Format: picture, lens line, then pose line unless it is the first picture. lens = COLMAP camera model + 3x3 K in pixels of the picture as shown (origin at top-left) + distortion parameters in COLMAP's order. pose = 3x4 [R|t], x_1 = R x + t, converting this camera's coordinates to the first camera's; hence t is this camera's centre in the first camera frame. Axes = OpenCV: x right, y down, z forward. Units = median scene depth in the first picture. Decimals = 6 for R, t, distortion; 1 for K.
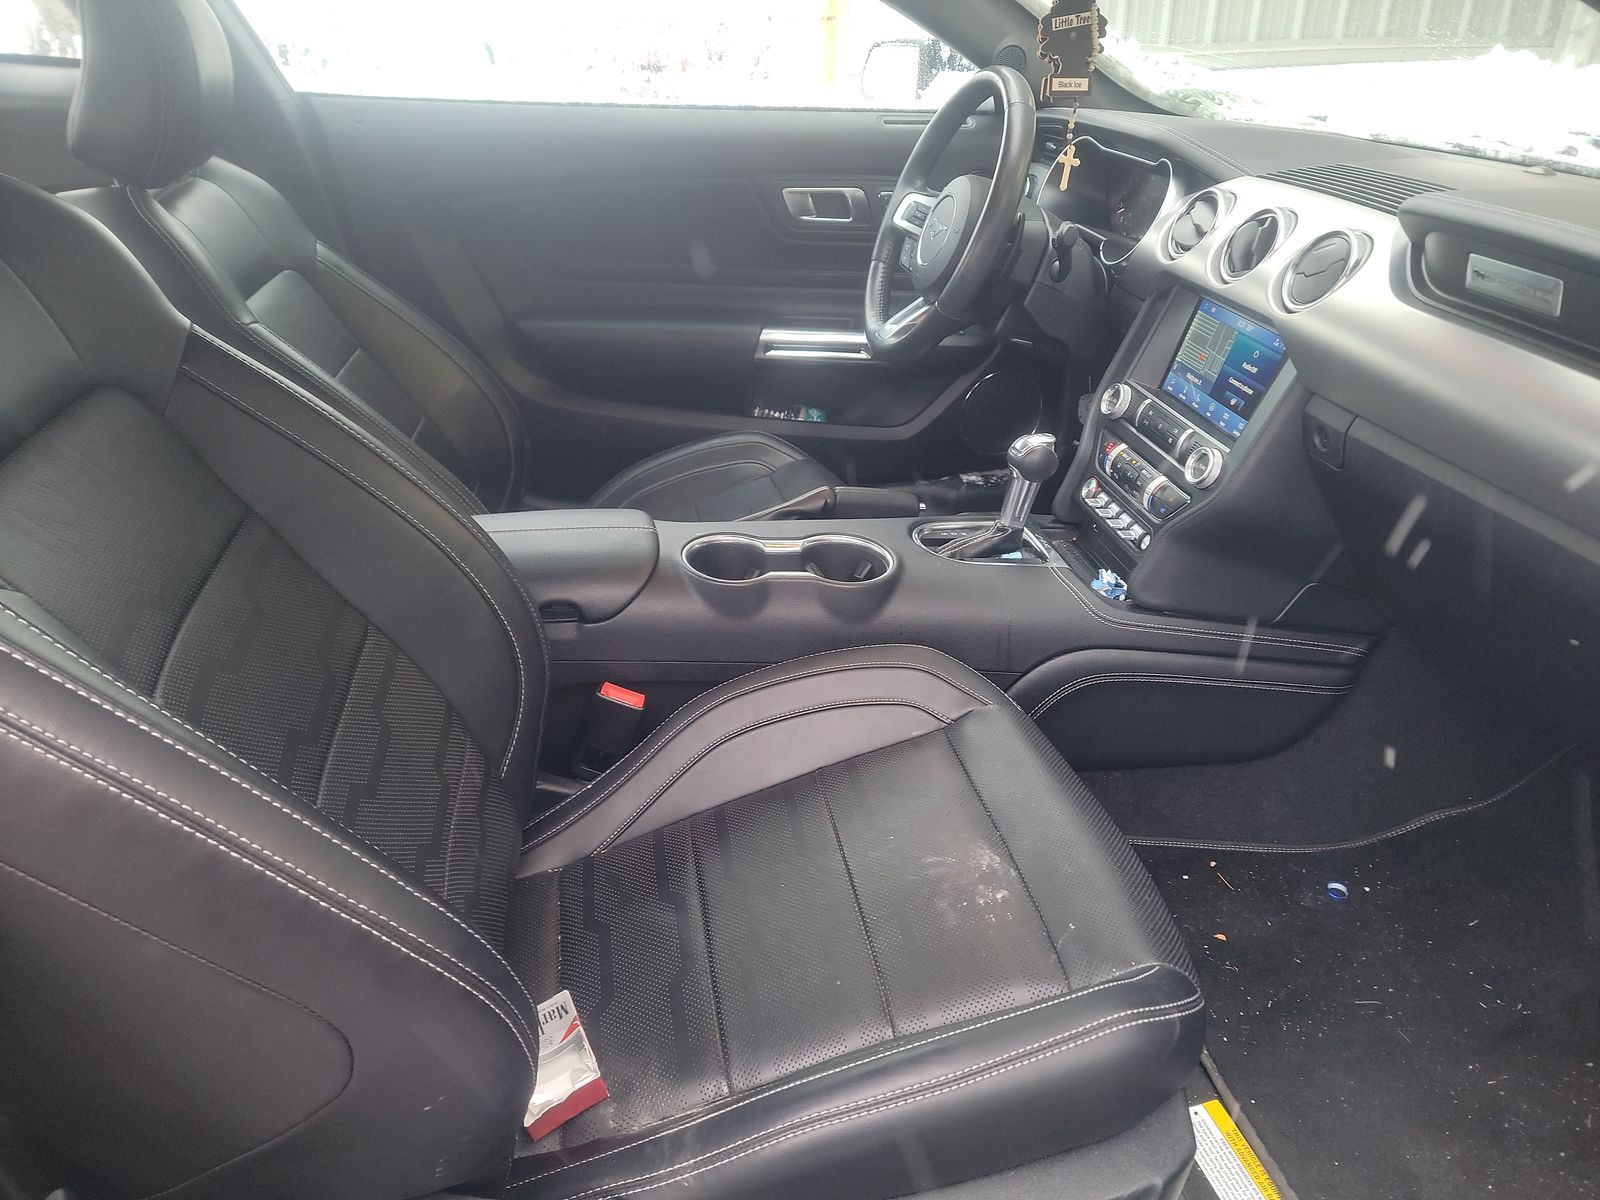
lens RADIAL K [[1077.9, 0, 800.0], [0, 1077.9, 600.0], [0, 0, 1]] dist [0.042072, -0.051413]
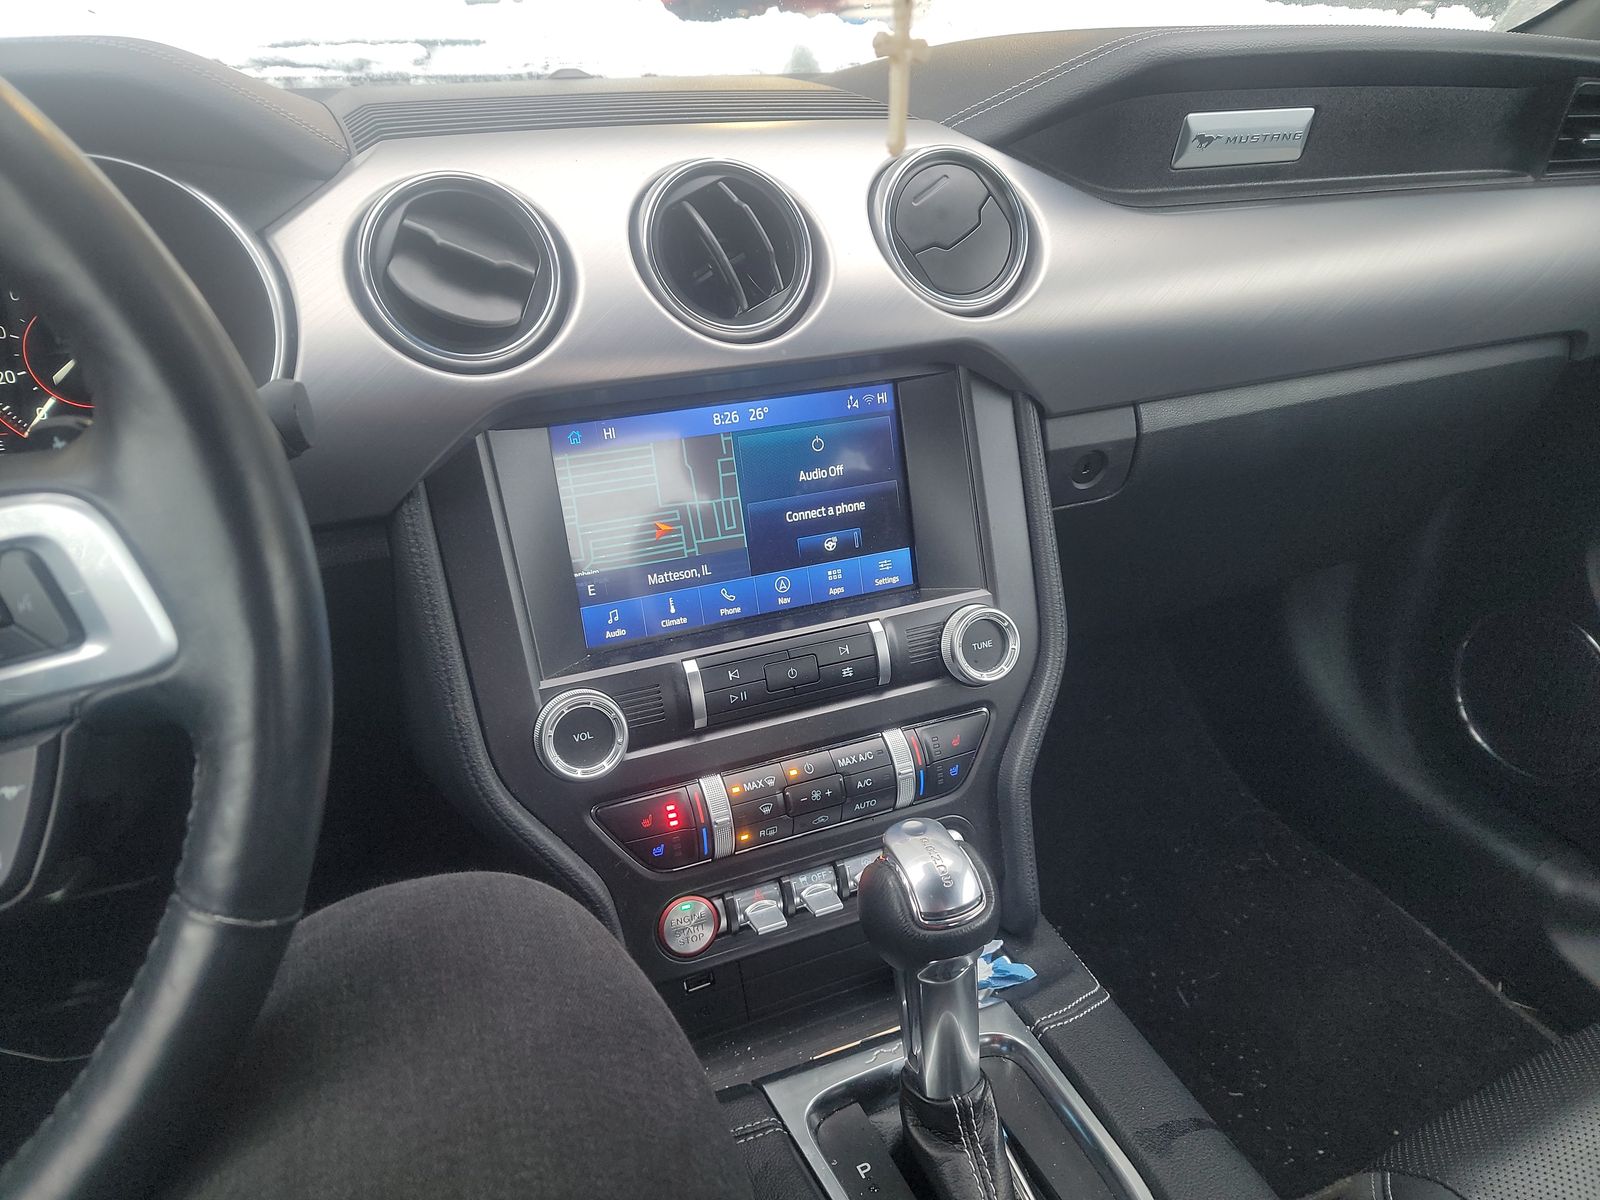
lens RADIAL K [[1077.9, 0, 800.0], [0, 1077.9, 600.0], [0, 0, 1]] dist [0.042072, -0.051413]
pose [[-0.206983, -0.441090, 0.873268, -0.042406], [0.495053, 0.722670, 0.482360, -0.410471], [-0.843849, 0.532154, 0.068783, 0.991130]]
